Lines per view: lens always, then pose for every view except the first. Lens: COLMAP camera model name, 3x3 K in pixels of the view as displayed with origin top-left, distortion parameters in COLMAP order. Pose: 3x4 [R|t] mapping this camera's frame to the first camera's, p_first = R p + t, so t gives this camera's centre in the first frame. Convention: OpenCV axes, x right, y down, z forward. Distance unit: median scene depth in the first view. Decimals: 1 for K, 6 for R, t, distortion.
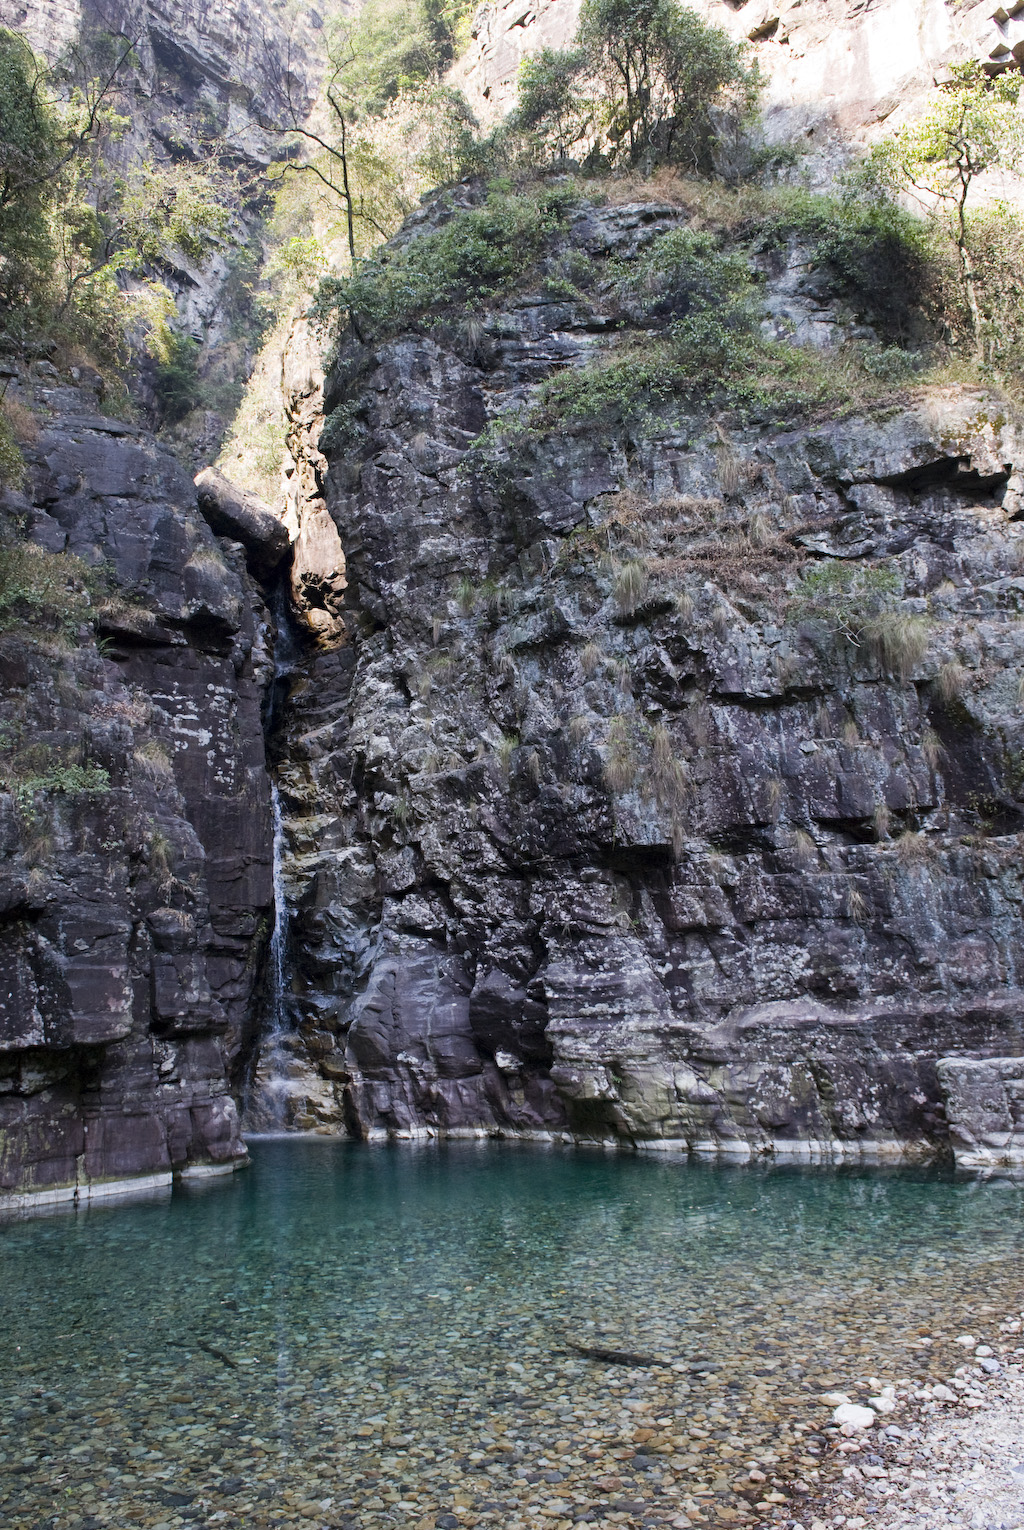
lens RADIAL K [[1128.4, 0, 522.4], [0, 1128.4, 766.4], [0, 0, 1]] dist [-0.033253, -0.017542]
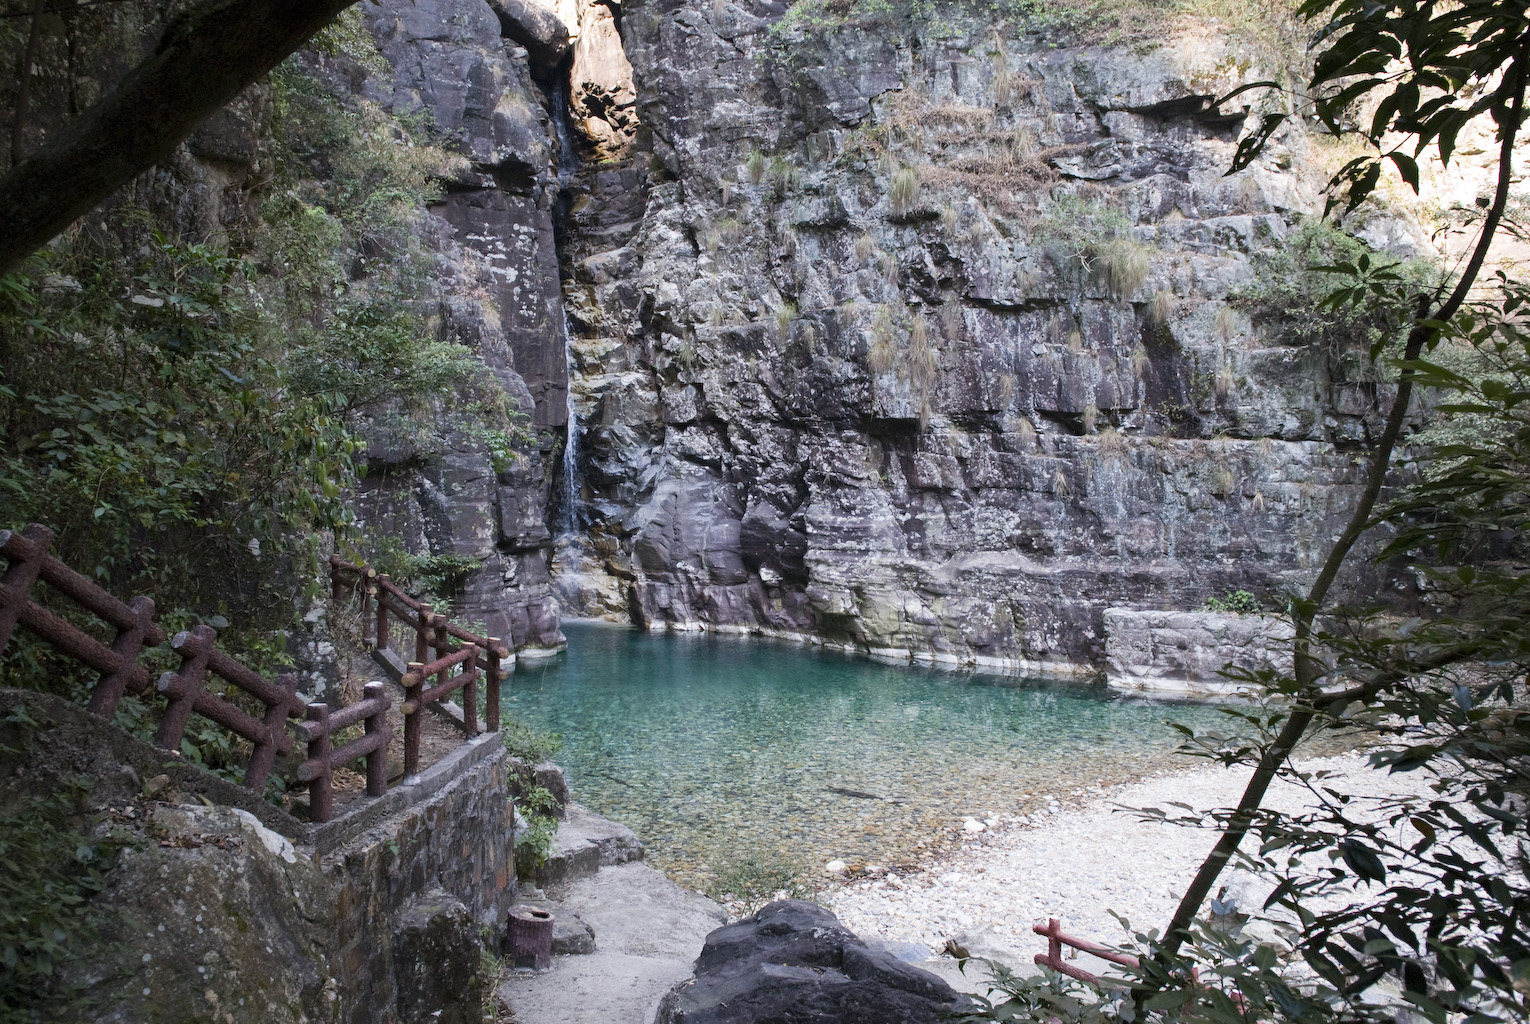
lens RADIAL K [[1306.4, 0, 760.0], [0, 1306.4, 509.9], [0, 0, 1]] dist [-0.032048, -0.001621]
pose [[0.998100, 0.060079, 0.013661, -0.050550], [-0.061575, 0.964966, 0.255046, -0.178759], [0.002140, -0.255402, 0.966833, -0.373394]]
